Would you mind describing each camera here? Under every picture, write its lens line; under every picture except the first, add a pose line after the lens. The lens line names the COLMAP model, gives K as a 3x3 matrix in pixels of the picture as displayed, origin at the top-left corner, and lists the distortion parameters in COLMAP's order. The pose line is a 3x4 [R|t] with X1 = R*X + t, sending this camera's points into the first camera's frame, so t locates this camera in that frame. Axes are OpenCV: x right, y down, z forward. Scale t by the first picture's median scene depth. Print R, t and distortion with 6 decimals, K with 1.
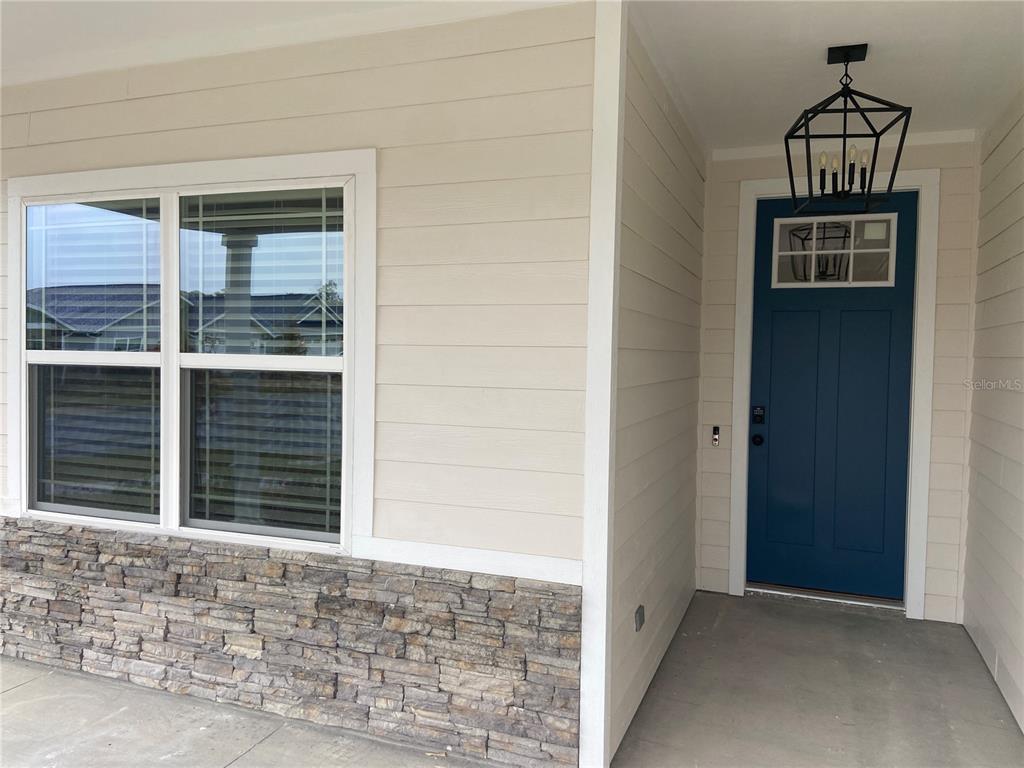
lens RADIAL K [[772.9, 0, 512.4], [0, 772.9, 382.5], [0, 0, 1]] dist [0.052645, -0.003922]
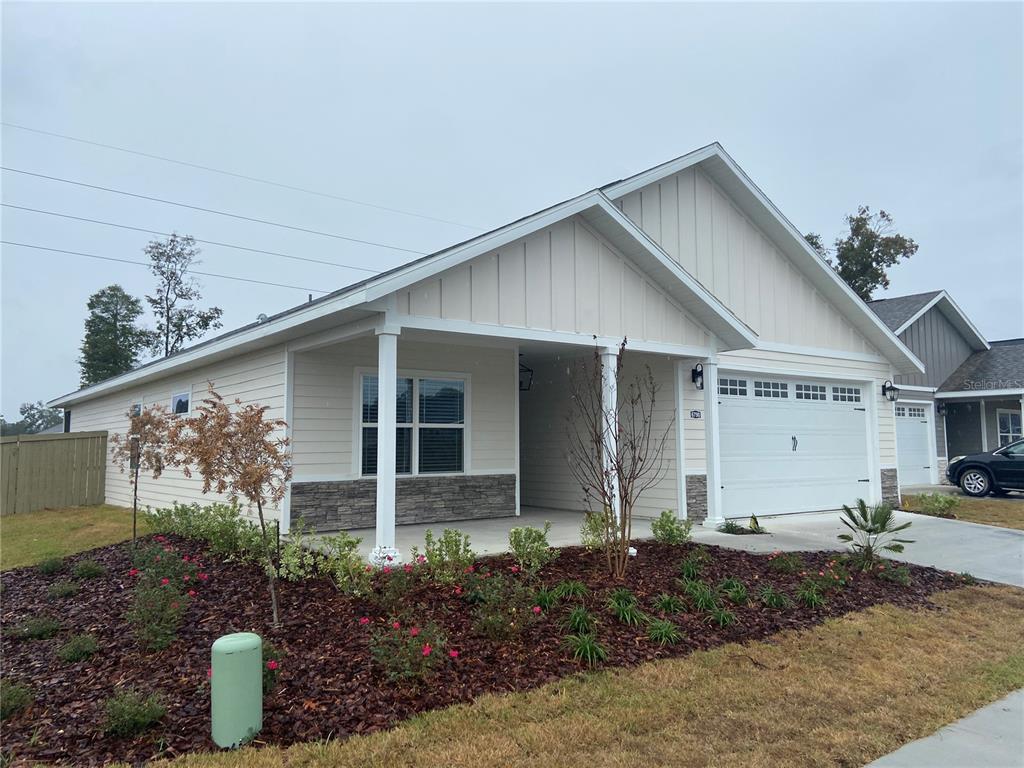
lens RADIAL K [[772.9, 0, 504.3], [0, 772.9, 385.8], [0, 0, 1]] dist [0.052645, -0.003922]
pose [[0.523282, 0.047847, 0.850815, -3.383701], [0.047479, 0.995235, -0.085169, 0.115271], [-0.850836, 0.084963, 0.518517, -1.196191]]
